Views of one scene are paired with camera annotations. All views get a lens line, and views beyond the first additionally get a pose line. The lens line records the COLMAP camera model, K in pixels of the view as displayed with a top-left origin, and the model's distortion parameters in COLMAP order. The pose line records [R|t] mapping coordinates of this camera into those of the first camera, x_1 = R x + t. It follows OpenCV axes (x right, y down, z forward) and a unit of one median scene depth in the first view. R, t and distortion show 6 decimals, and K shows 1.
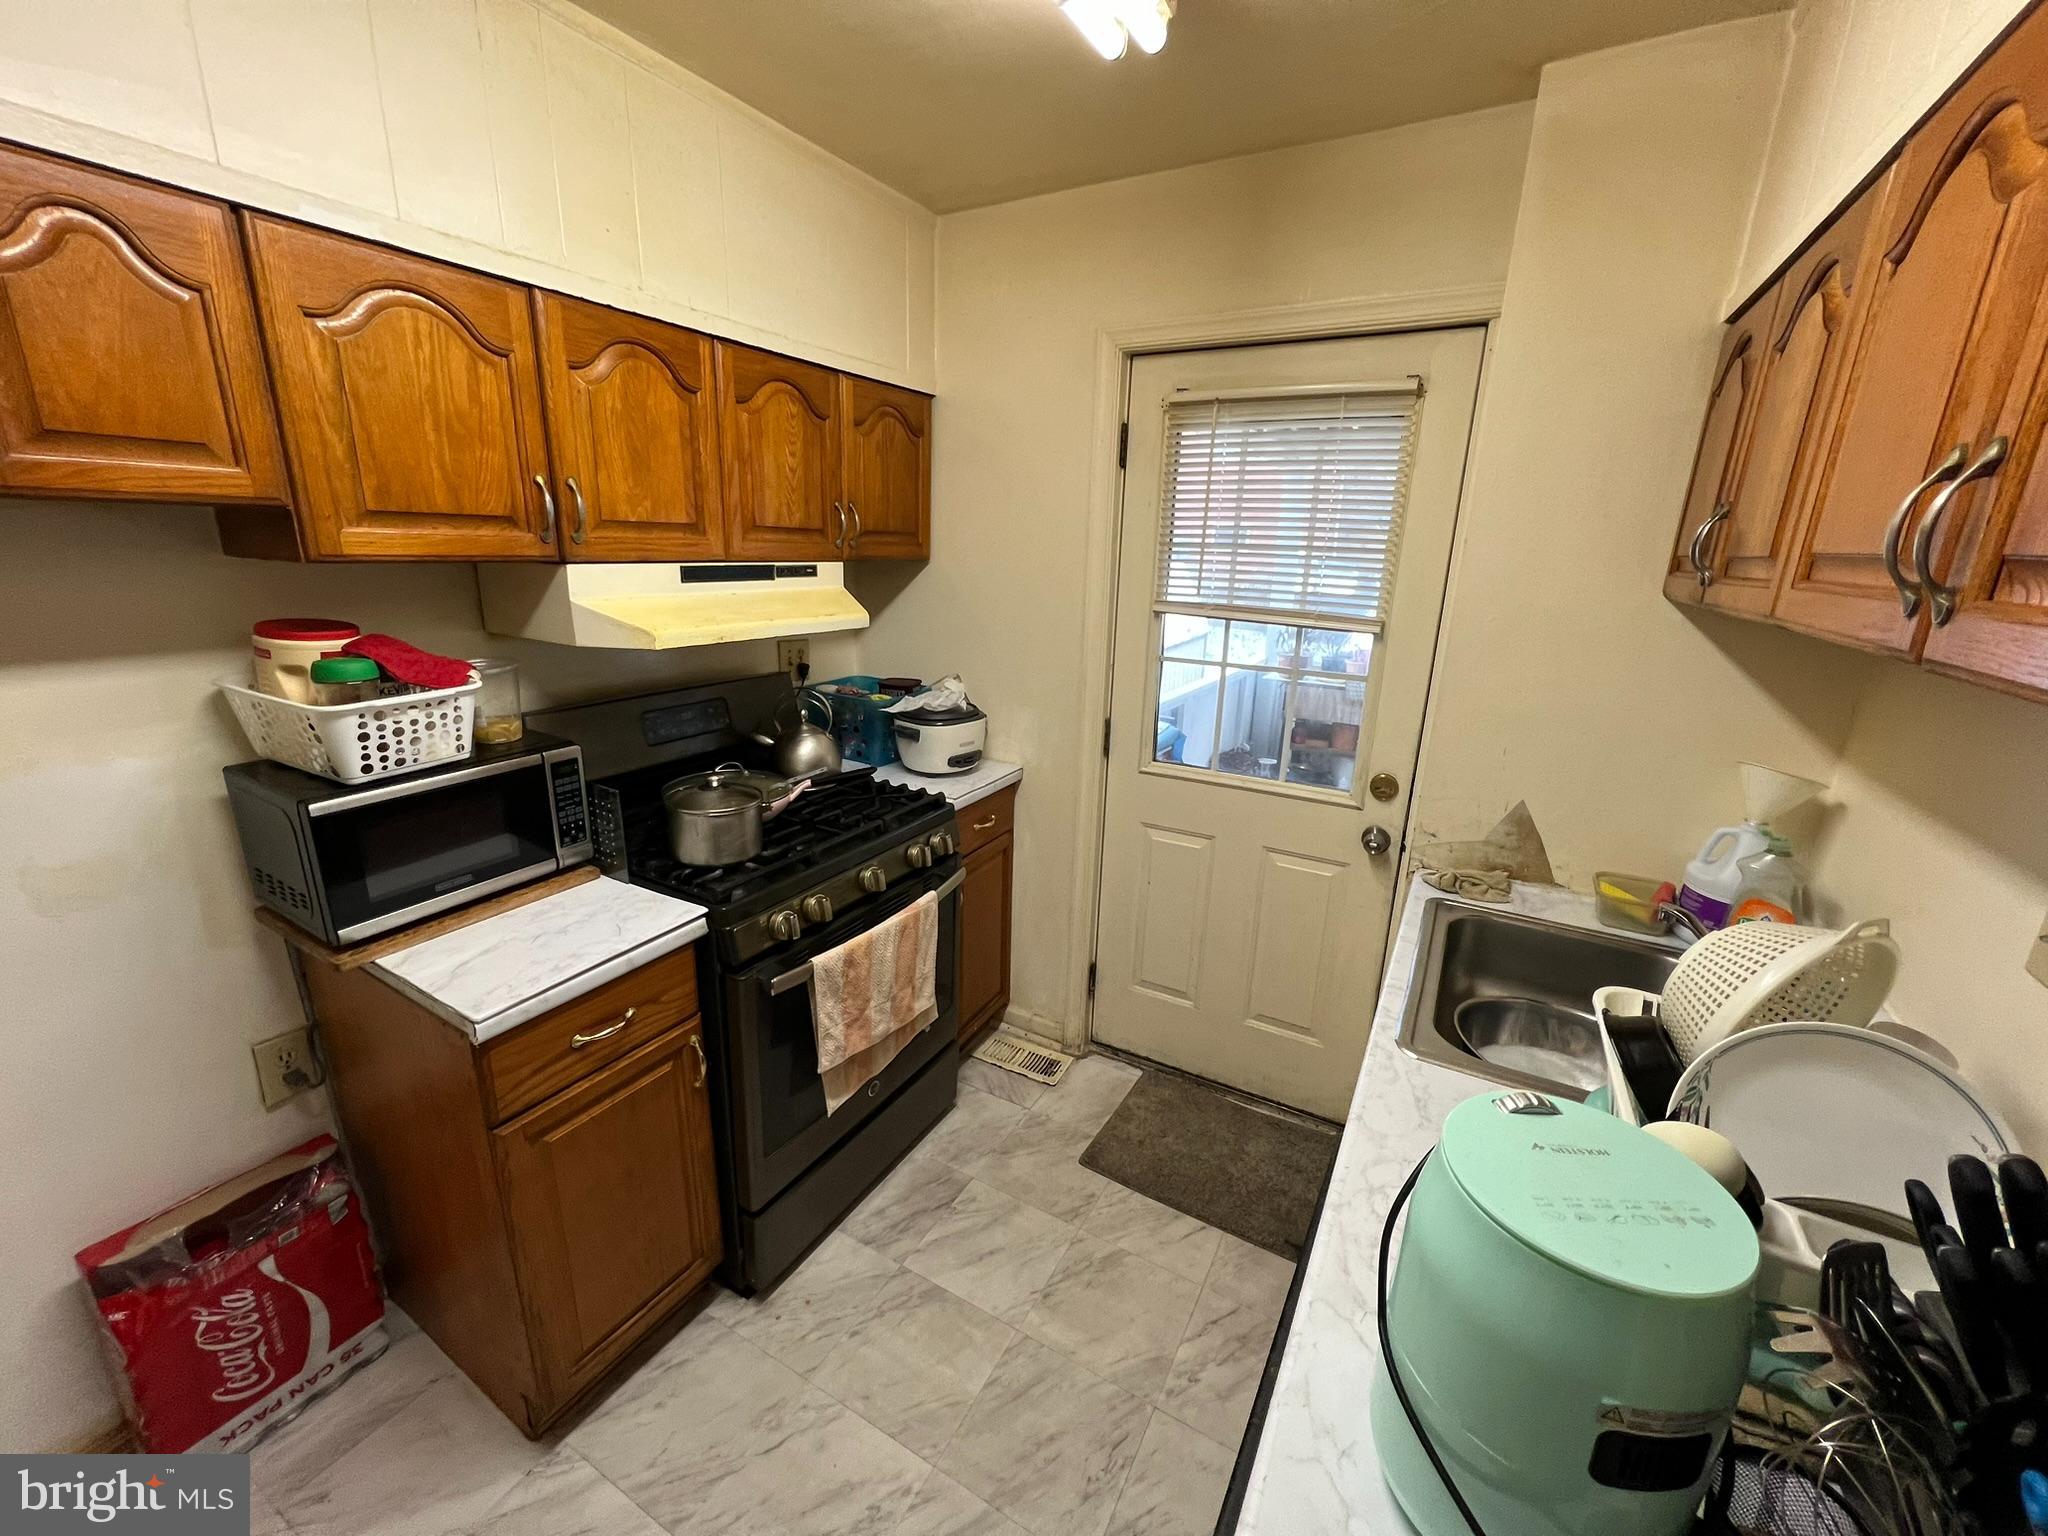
lens RADIAL K [[806.0, 0, 1024.0], [0, 806.0, 768.0], [0, 0, 1]] dist [-0.006652, 0.002864]
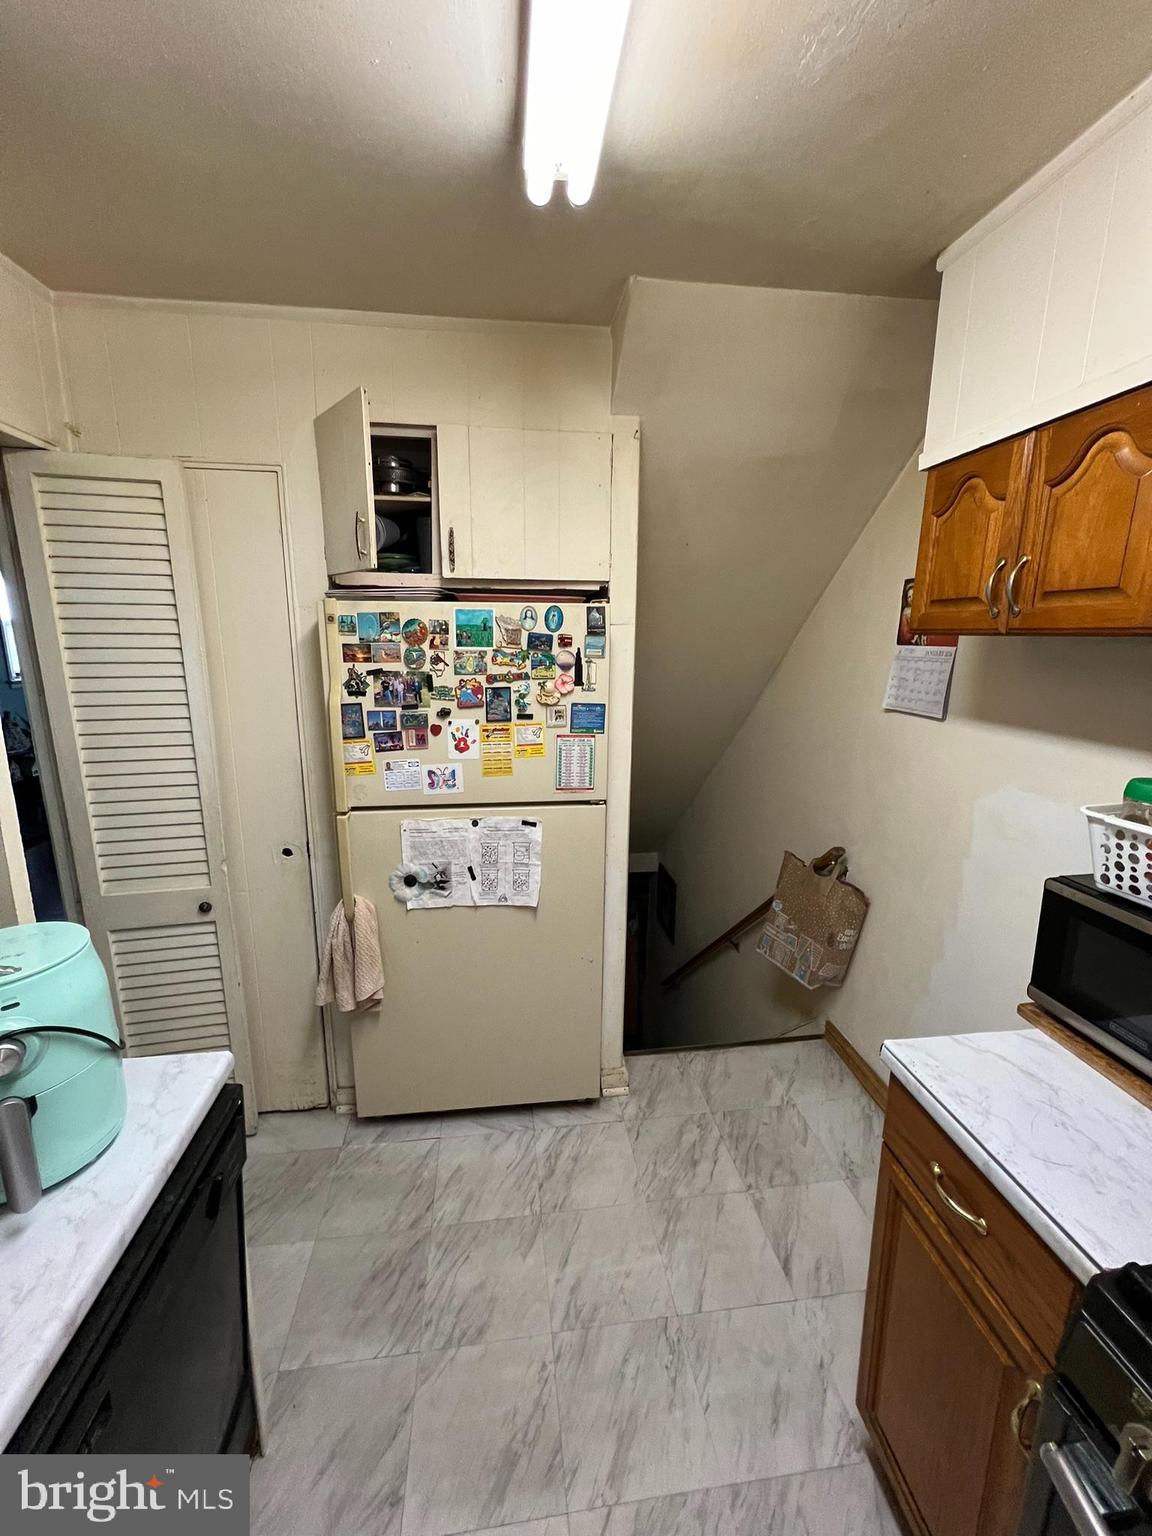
lens RADIAL K [[604.5, 0, 576.0], [0, 604.5, 768.0], [0, 0, 1]] dist [-0.006652, 0.002864]
pose [[-0.790712, 0.095315, -0.604722, 0.176222], [-0.198257, 0.894702, 0.400254, -0.299092], [0.579196, 0.436376, -0.688555, 1.065556]]
